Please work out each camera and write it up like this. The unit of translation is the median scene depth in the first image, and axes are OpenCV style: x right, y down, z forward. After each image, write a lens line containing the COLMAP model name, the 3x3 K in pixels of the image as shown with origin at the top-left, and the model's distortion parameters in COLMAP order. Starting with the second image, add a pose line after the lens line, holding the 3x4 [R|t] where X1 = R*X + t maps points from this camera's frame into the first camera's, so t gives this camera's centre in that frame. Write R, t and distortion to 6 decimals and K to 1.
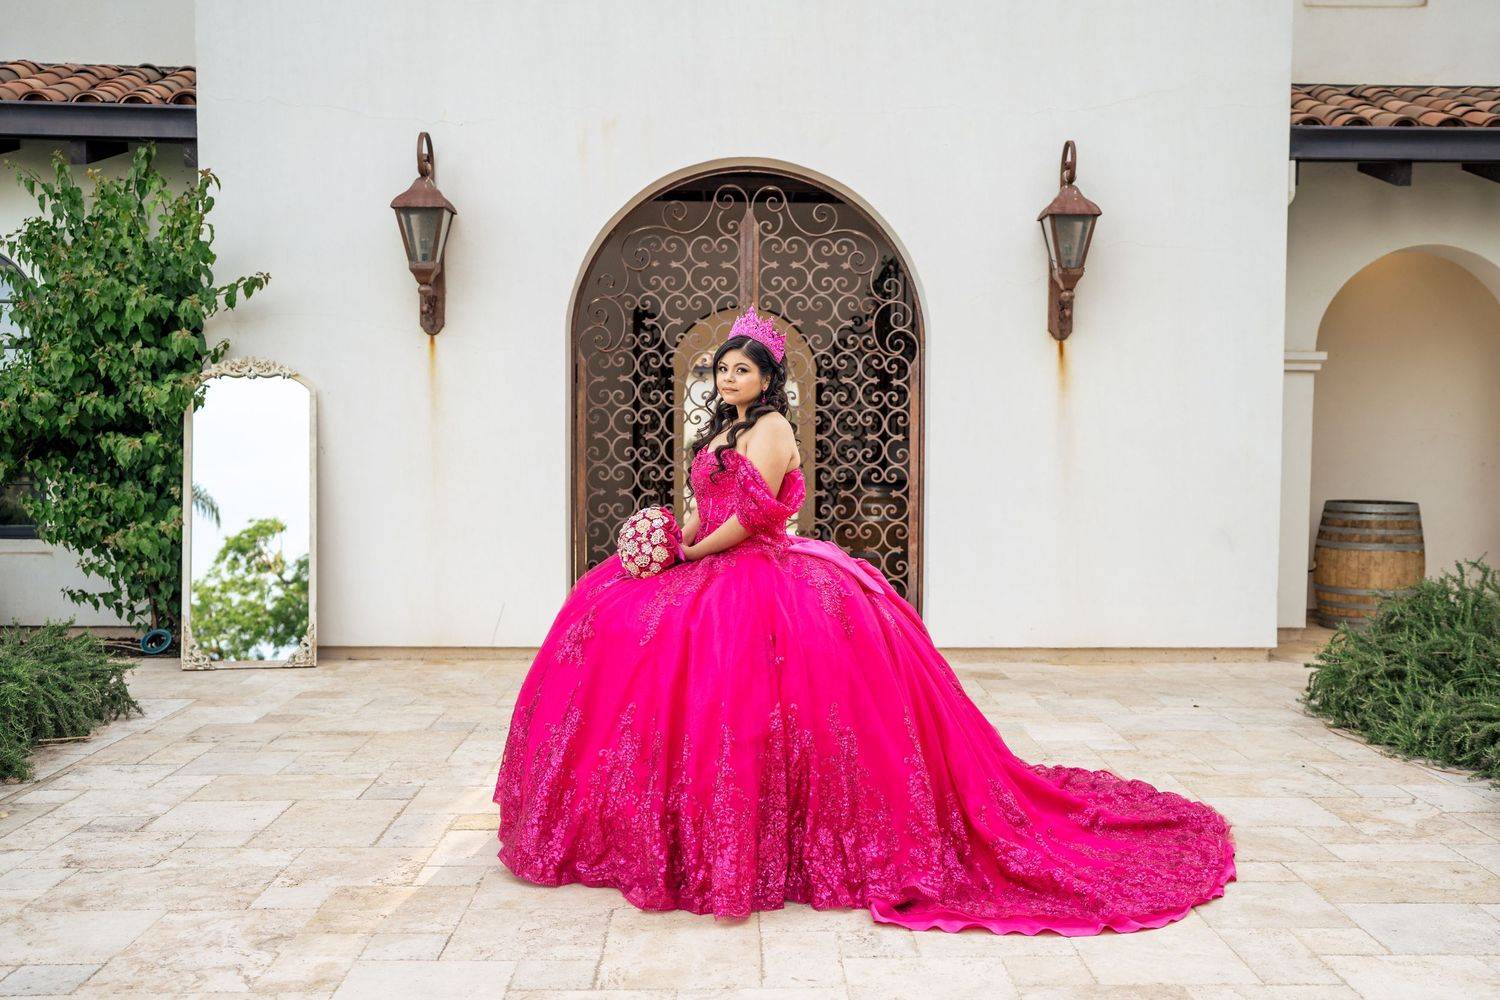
lens RADIAL K [[1490.0, 0, 756.9], [0, 1490.0, 505.2], [0, 0, 1]] dist [-0.024109, 0.000000]
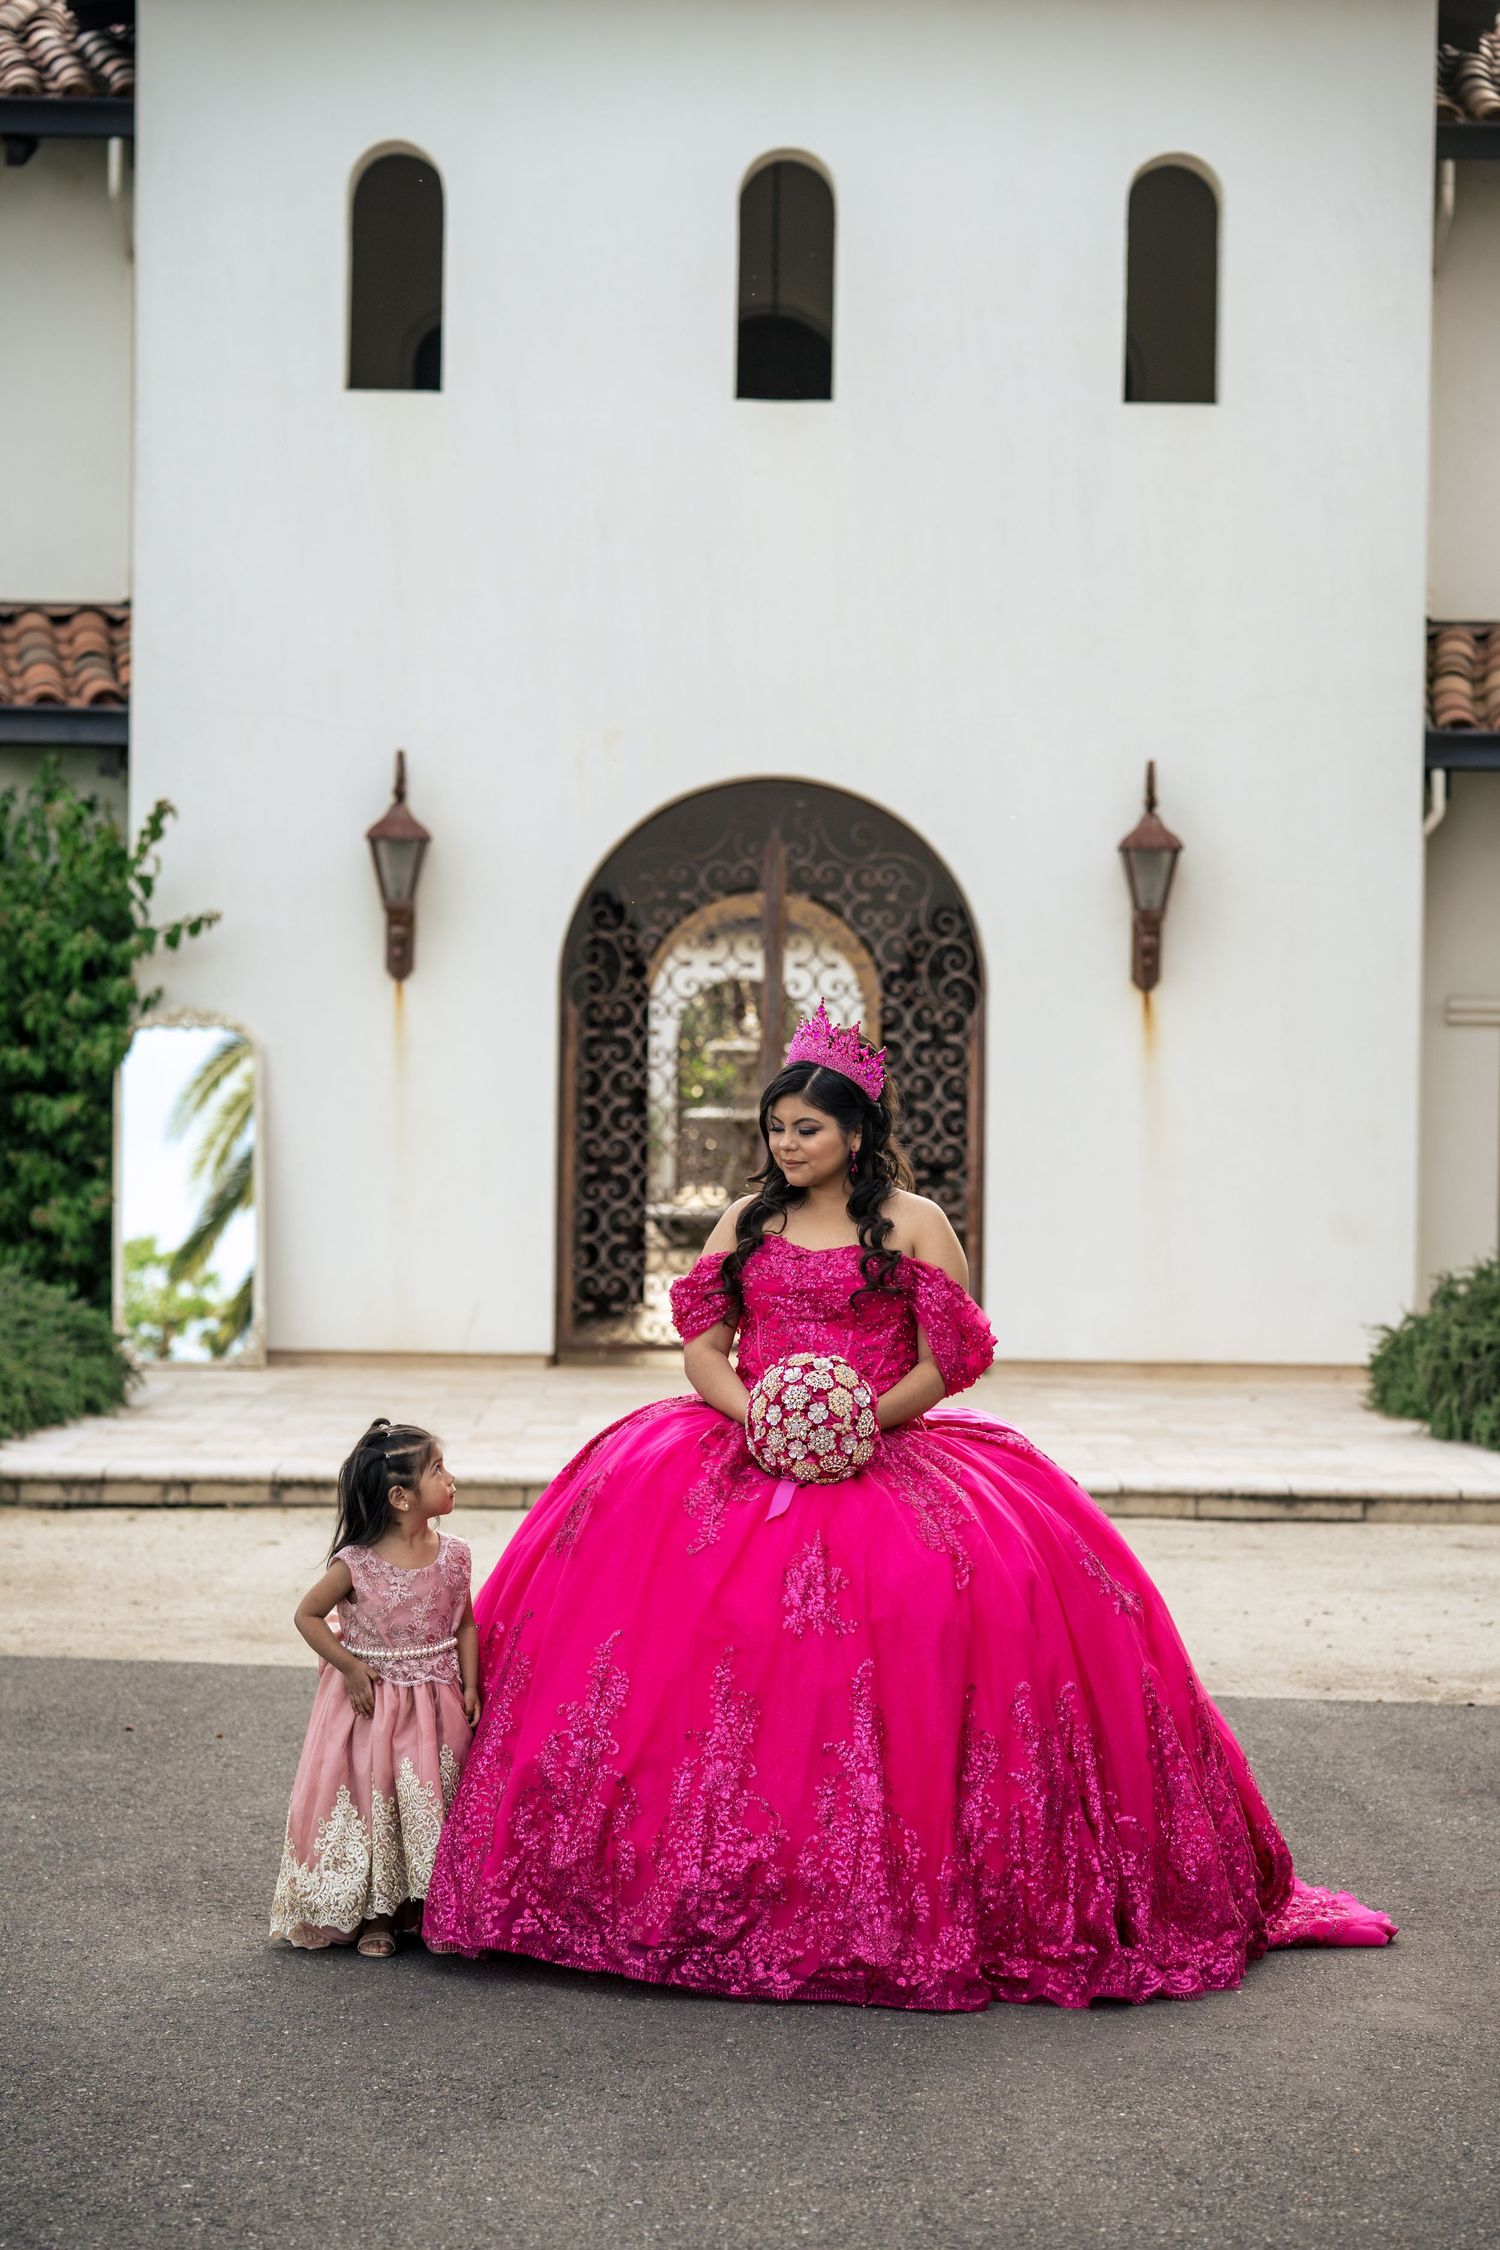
lens RADIAL K [[5480.8, 0, 750.0], [0, 5480.8, 1125.4], [0, 0, 1]] dist [0.332510, 0.000000]
pose [[0.999965, 0.007054, 0.004430, -0.032061], [-0.006862, 0.999097, -0.041942, 0.095849], [-0.004721, 0.041910, 0.999110, -2.088341]]
